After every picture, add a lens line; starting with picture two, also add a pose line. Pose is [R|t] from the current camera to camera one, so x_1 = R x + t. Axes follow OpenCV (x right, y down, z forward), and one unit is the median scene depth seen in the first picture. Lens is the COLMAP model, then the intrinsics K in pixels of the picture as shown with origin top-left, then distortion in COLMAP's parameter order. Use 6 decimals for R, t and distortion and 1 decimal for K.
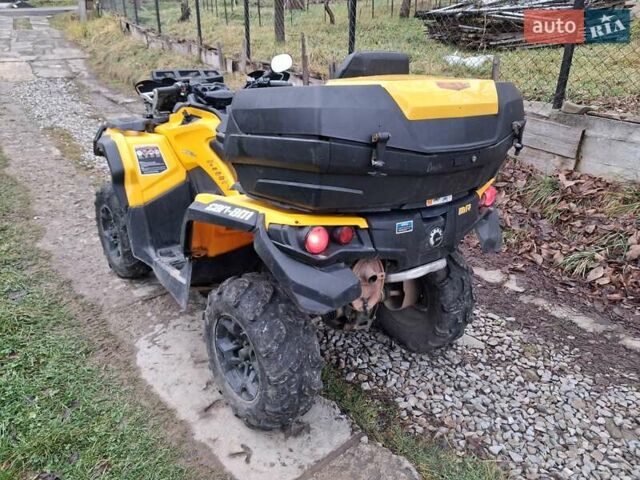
lens RADIAL K [[504.6, 0, 322.4], [0, 504.6, 240.5], [0, 0, 1]] dist [0.012273, -0.013160]
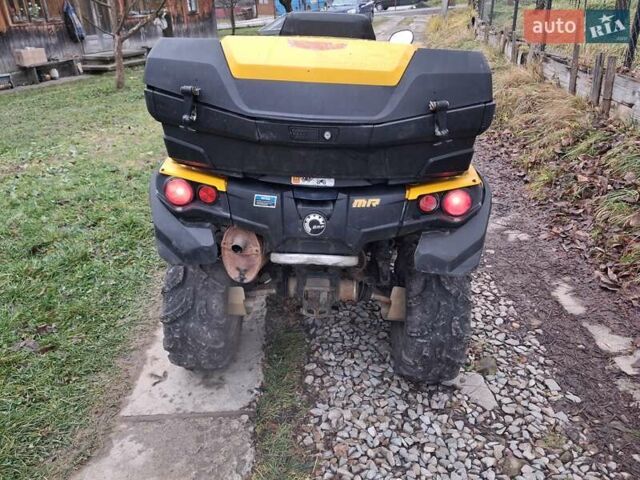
lens RADIAL K [[504.6, 0, 324.1], [0, 504.6, 236.6], [0, 0, 1]] dist [0.012273, -0.013160]
pose [[0.767606, 0.239869, -0.594343, 0.695481], [-0.242029, 0.967149, 0.077744, -0.053159], [0.593467, 0.084171, 0.800445, 0.290207]]
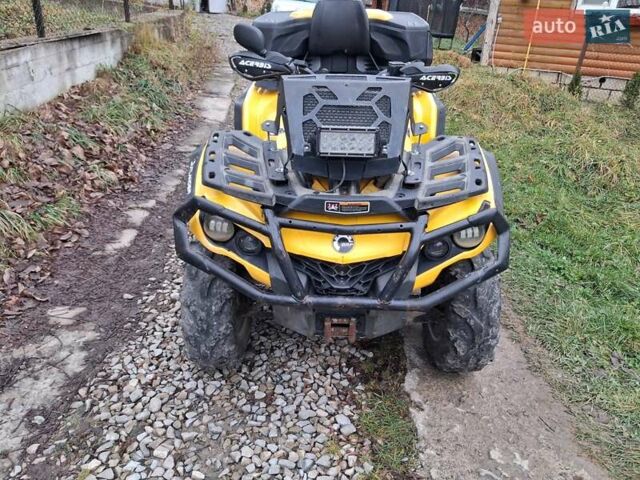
lens RADIAL K [[504.6, 0, 323.3], [0, 504.6, 238.6], [0, 0, 1]] dist [0.012273, -0.013160]
pose [[-0.777104, -0.329228, 0.536394, -0.935458], [0.196102, 0.683180, 0.703426, -0.954213], [-0.598041, 0.651823, -0.466340, 2.183918]]
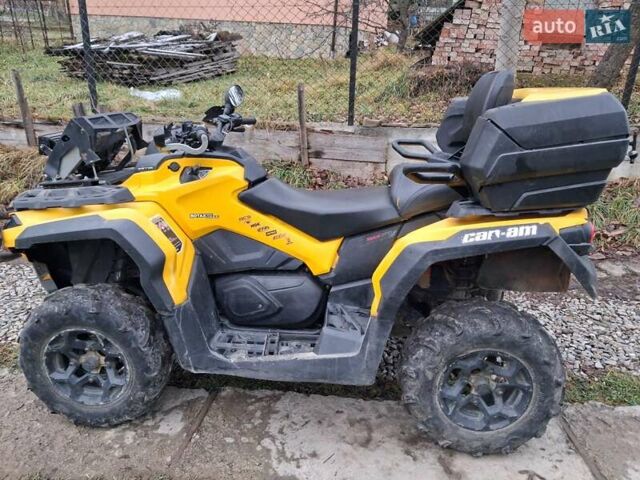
lens RADIAL K [[504.6, 0, 329.4], [0, 504.6, 243.3], [0, 0, 1]] dist [0.012273, -0.013160]
pose [[0.680089, -0.256125, 0.686934, -0.949463], [0.298616, 0.952516, 0.059508, -0.174145], [-0.669558, 0.164659, 0.724279, 0.470662]]
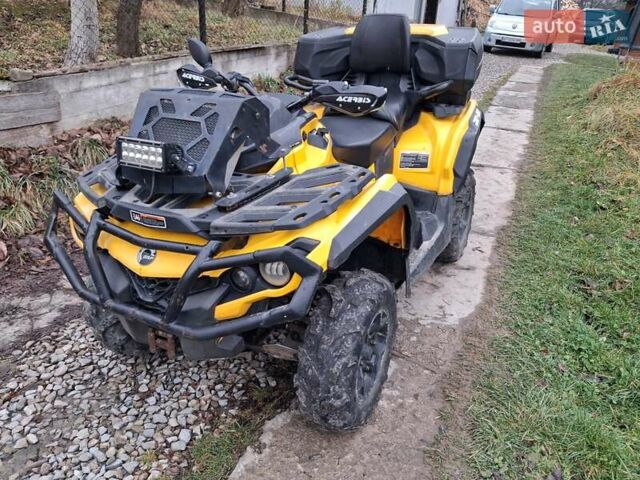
lens RADIAL K [[504.6, 0, 330.1], [0, 504.6, 237.1], [0, 0, 1]] dist [0.012273, -0.013160]
pose [[-0.433818, -0.416375, 0.799020, -1.286598], [0.334282, 0.749141, 0.571877, -0.764178], [-0.836695, 0.515188, -0.185804, 1.690727]]
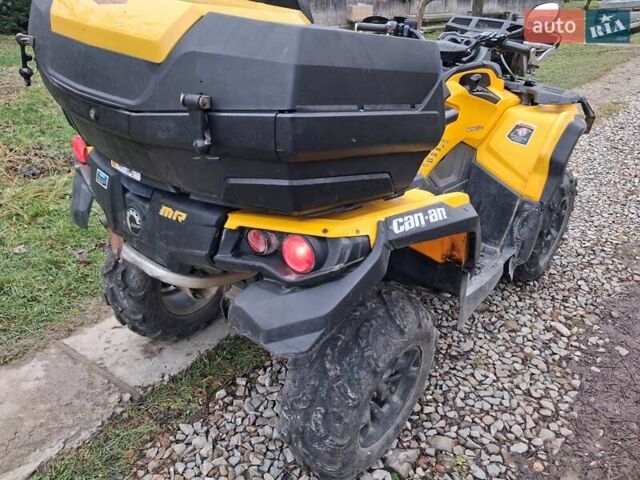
lens RADIAL K [[504.6, 0, 332.9], [0, 504.6, 244.8], [0, 0, 1]] dist [0.012273, -0.013160]
pose [[0.234426, 0.455651, -0.858736, 0.844123], [-0.425372, 0.842376, 0.330848, -0.307763], [0.874130, 0.287723, 0.391296, 0.894261]]
